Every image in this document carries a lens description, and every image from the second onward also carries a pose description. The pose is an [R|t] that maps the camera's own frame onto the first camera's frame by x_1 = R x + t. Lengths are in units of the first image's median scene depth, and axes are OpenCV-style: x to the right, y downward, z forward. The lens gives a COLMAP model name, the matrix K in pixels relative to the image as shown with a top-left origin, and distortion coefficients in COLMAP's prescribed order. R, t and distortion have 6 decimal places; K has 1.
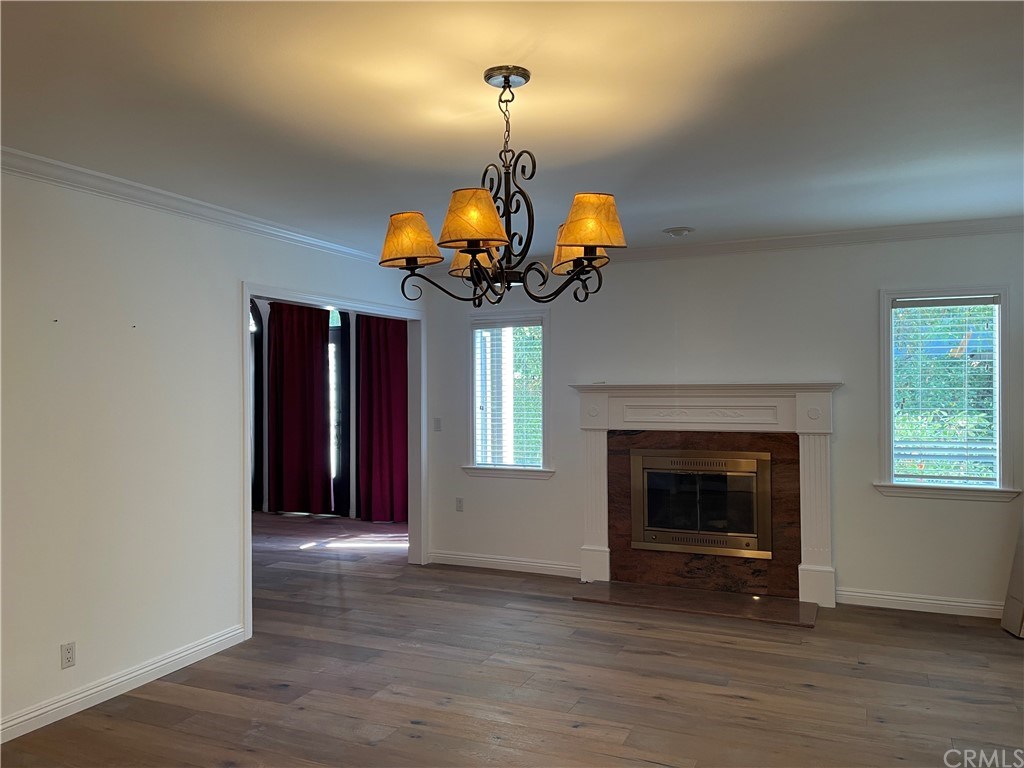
lens RADIAL K [[774.6, 0, 511.2], [0, 774.6, 391.8], [0, 0, 1]] dist [0.082295, -0.122303]
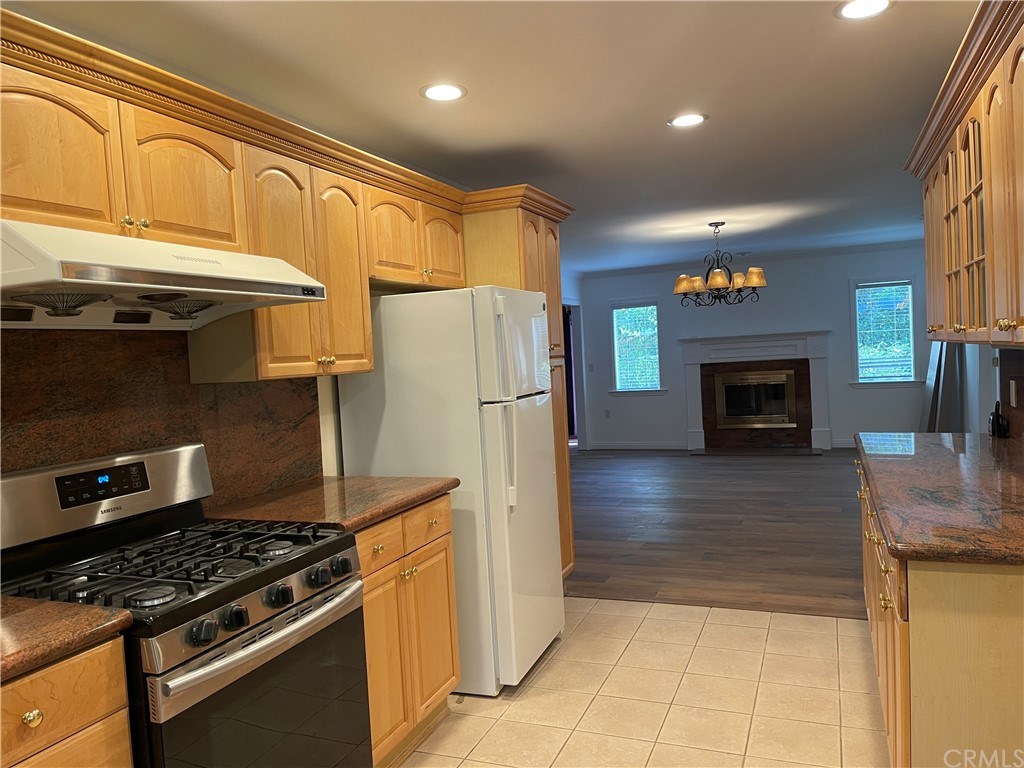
lens RADIAL K [[774.6, 0, 511.2], [0, 774.6, 391.8], [0, 0, 1]] dist [0.082295, -0.122303]
pose [[0.997923, -0.052980, 0.036651, -0.360922], [0.051286, 0.997638, 0.045705, 0.009228], [-0.038986, -0.043730, 0.998282, -0.730993]]
